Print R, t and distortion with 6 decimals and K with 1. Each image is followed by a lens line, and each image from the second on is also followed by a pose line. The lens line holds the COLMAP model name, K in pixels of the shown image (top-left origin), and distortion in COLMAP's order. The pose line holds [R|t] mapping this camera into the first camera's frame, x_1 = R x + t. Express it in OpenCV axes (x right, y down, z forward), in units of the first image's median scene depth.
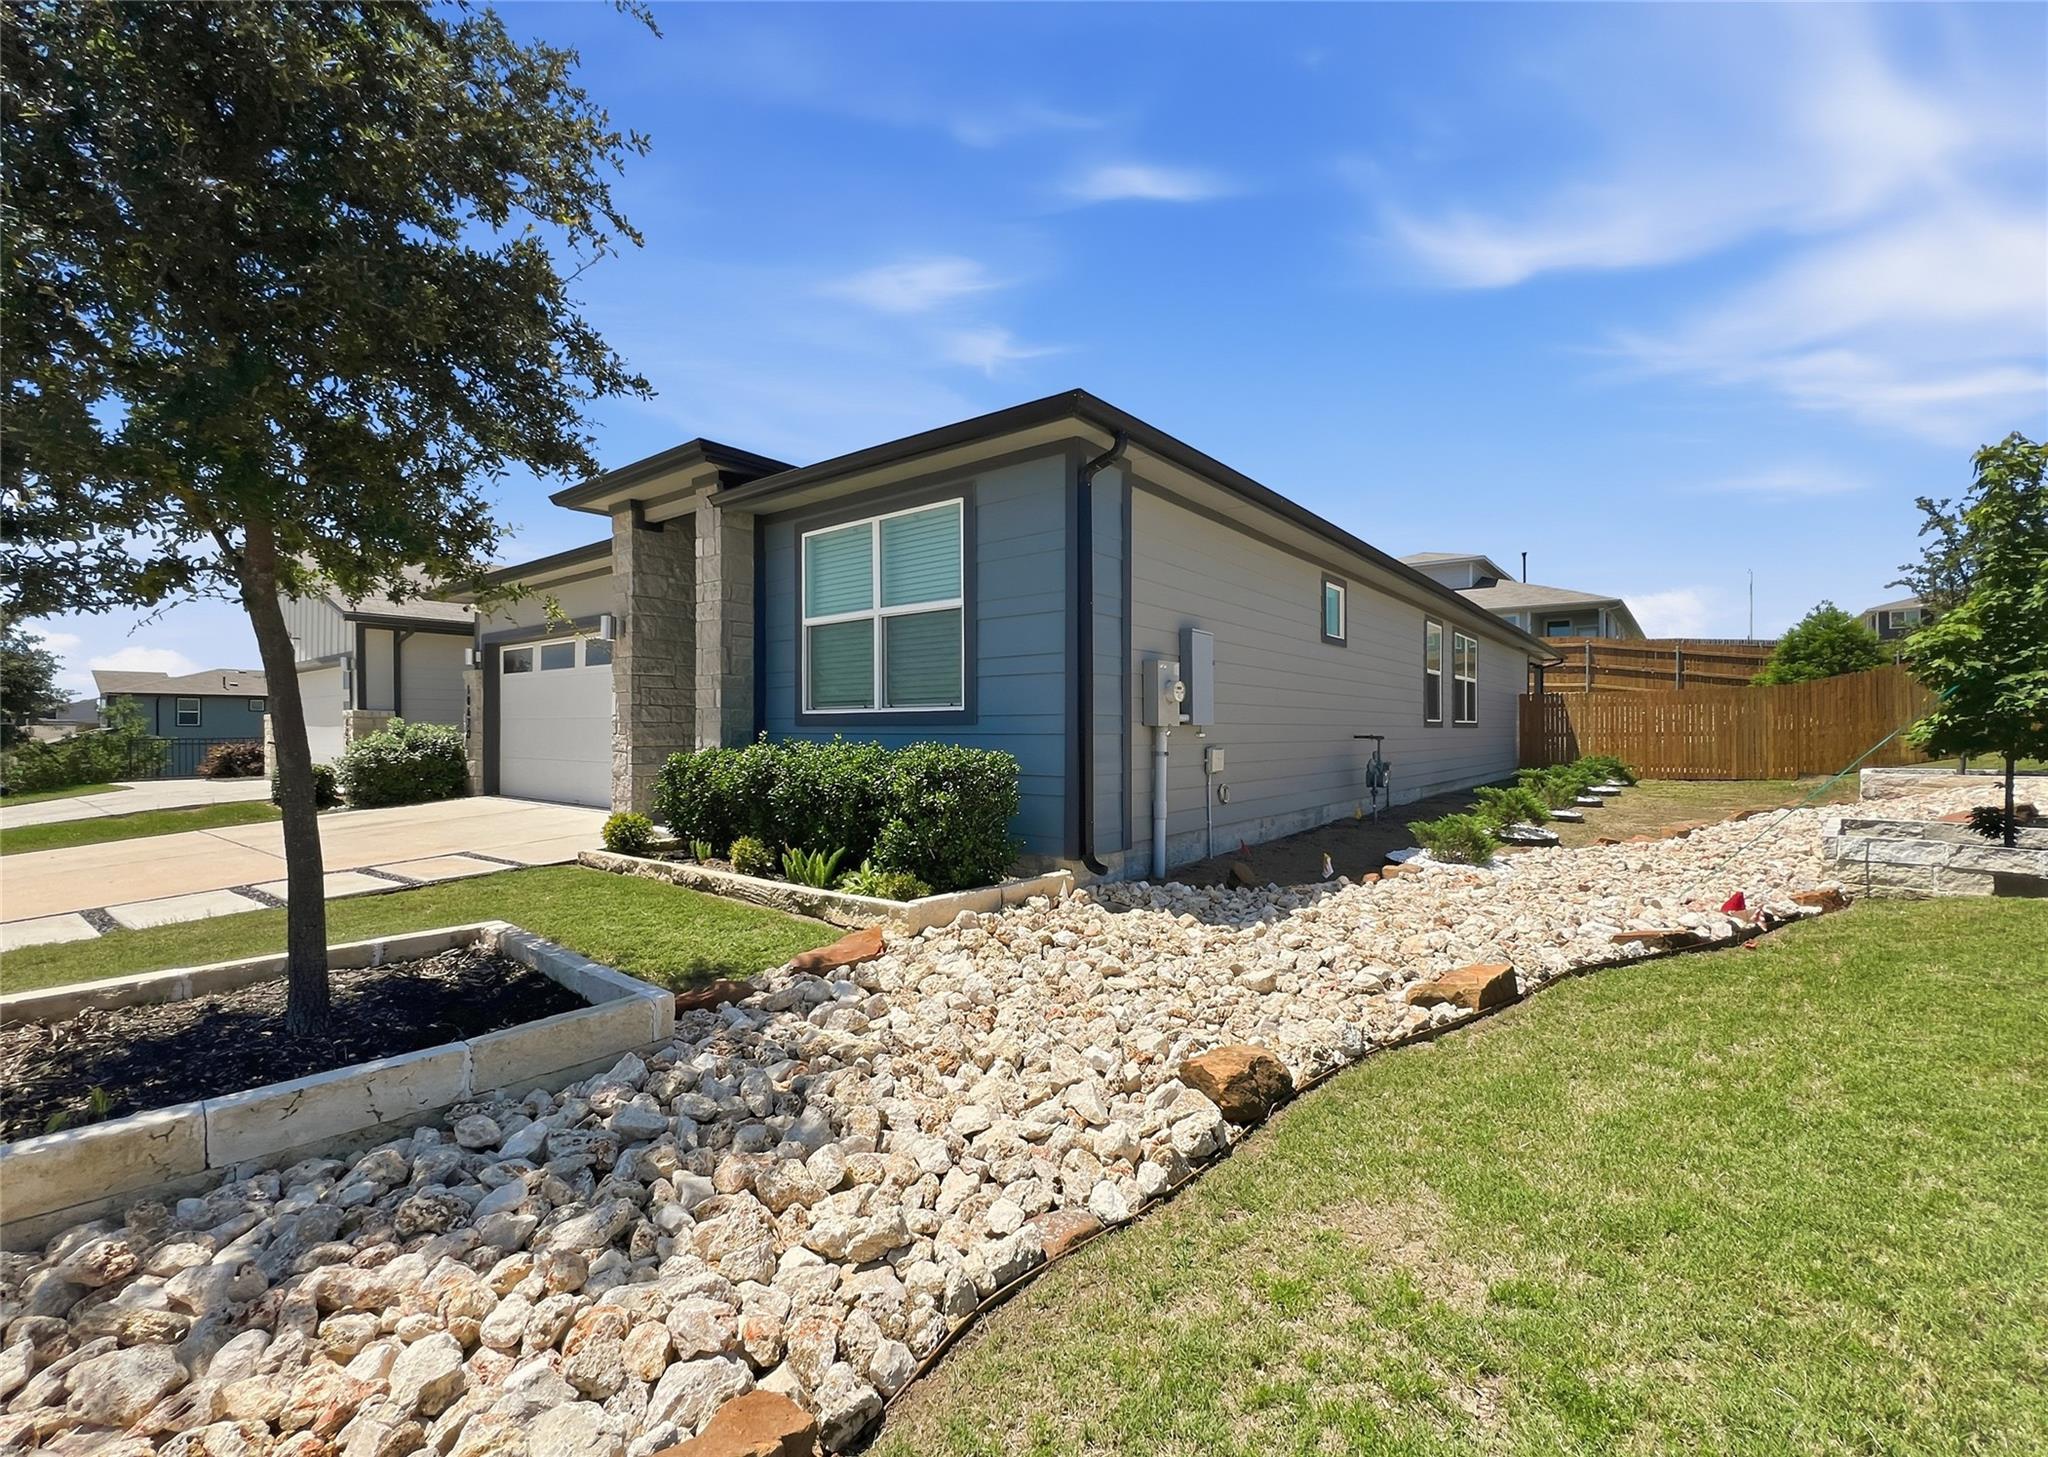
lens RADIAL K [[863.7, 0, 1024.0], [0, 863.7, 728.5], [0, 0, 1]] dist [0.000930, 0.000031]
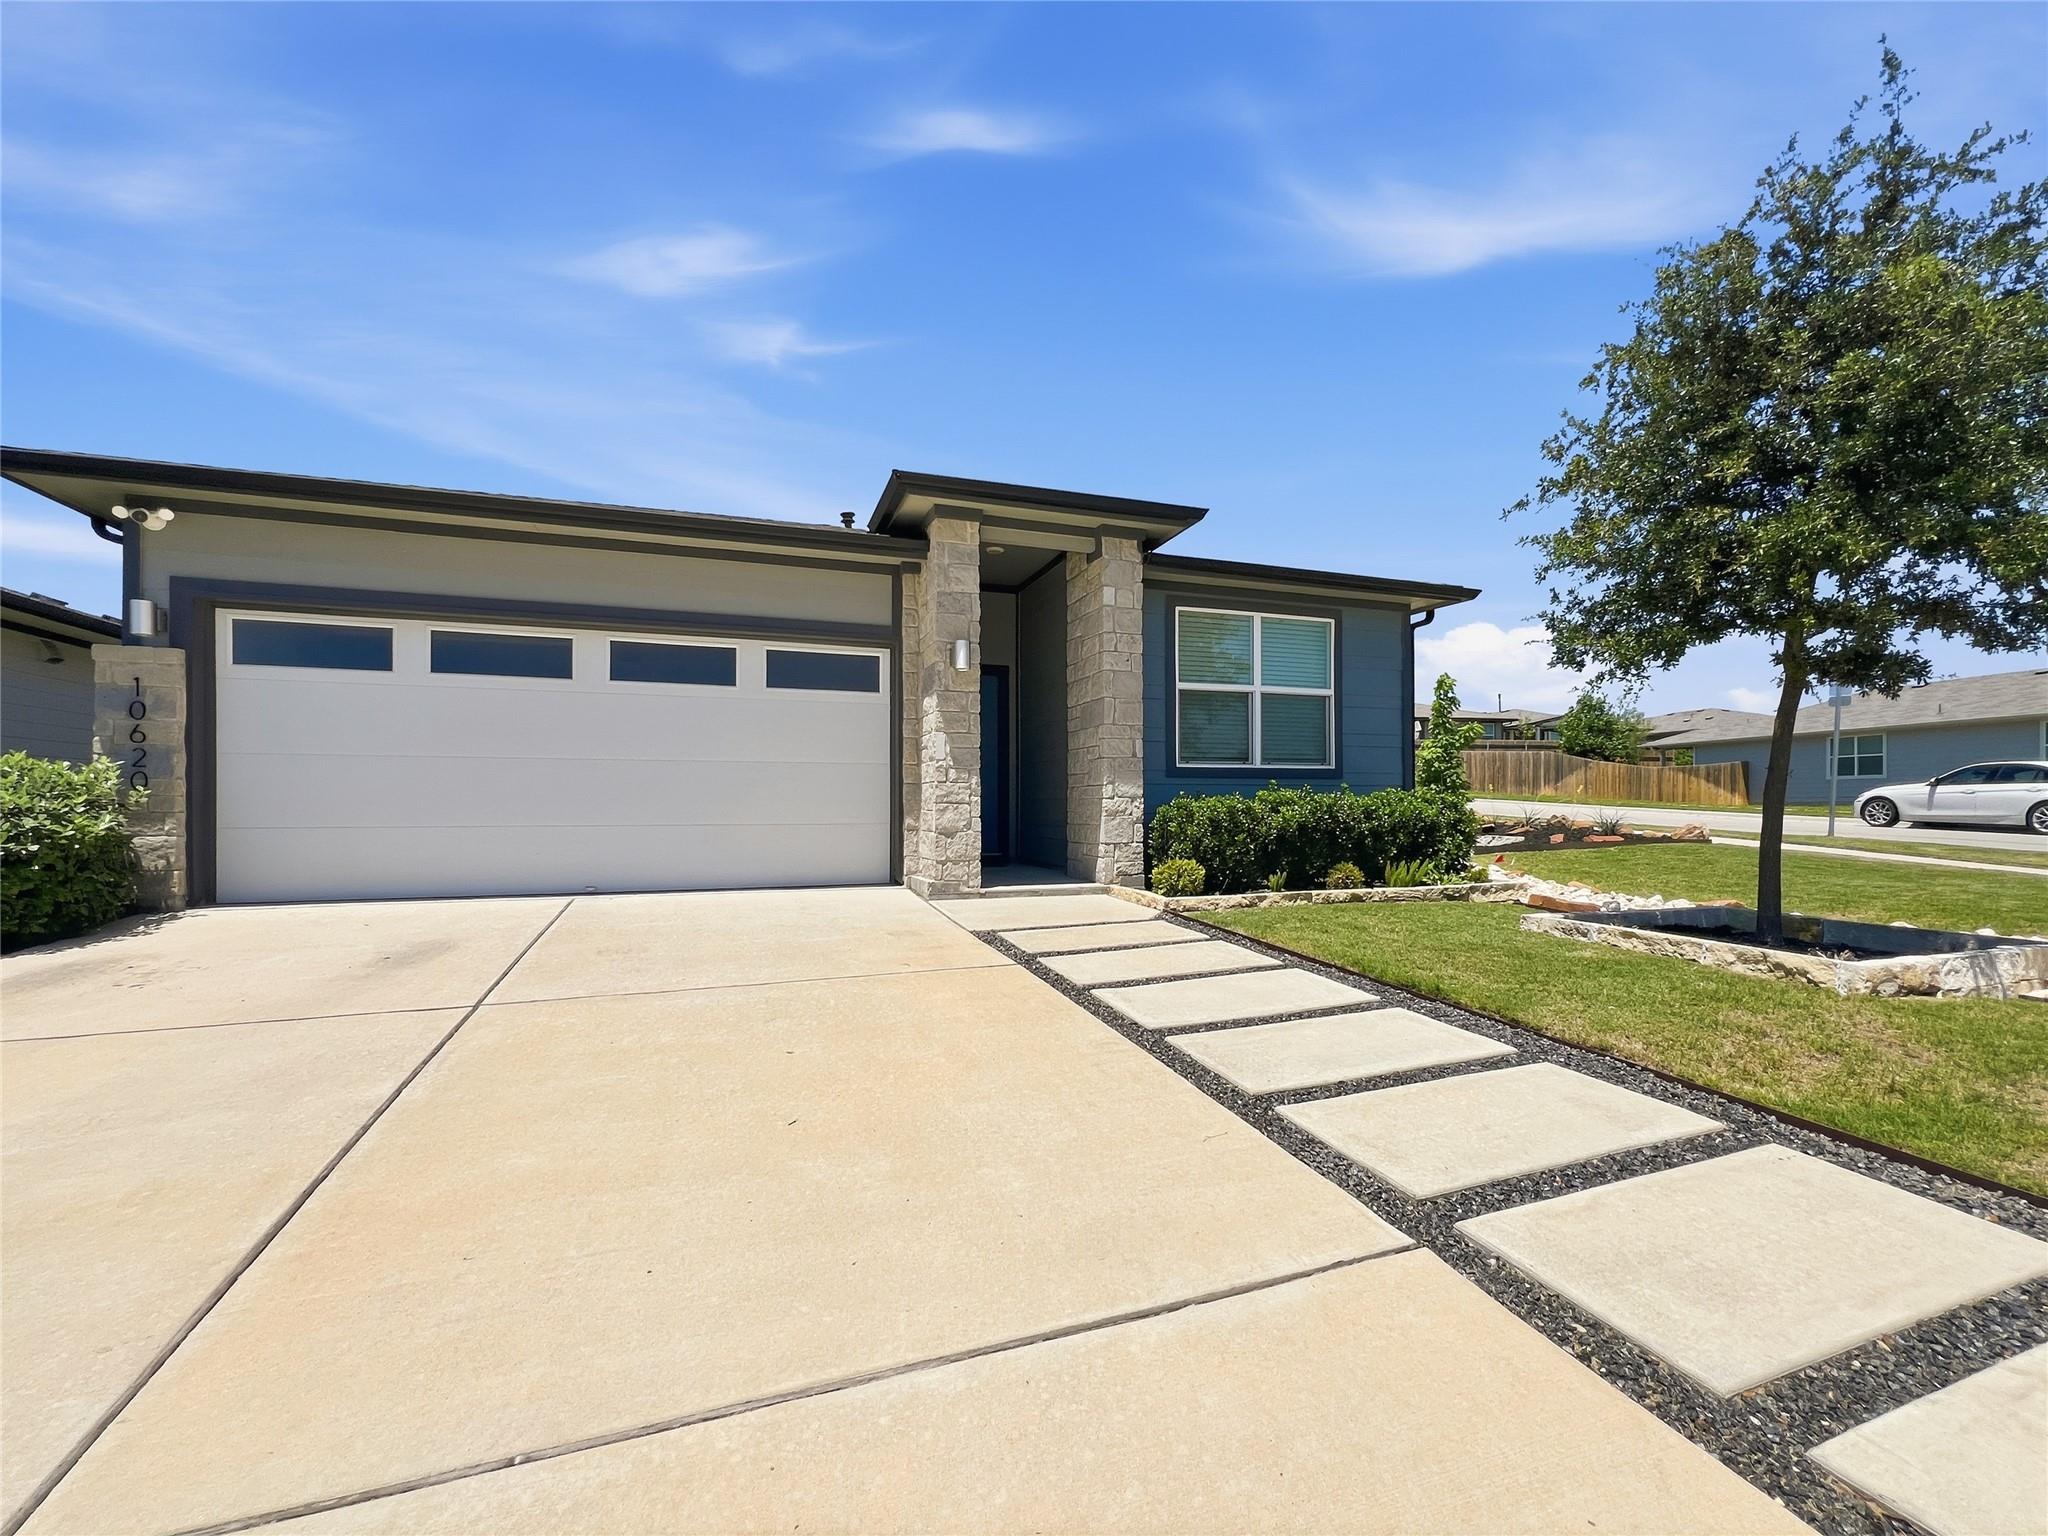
lens RADIAL K [[842.8, 0, 1015.5], [0, 842.8, 800.4], [0, 0, 1]] dist [-0.000722, 0.000020]
pose [[0.540812, 0.006210, 0.841120, -1.278194], [0.001237, 0.999966, -0.008178, 0.035206], [-0.841142, 0.005463, 0.540786, 0.579587]]
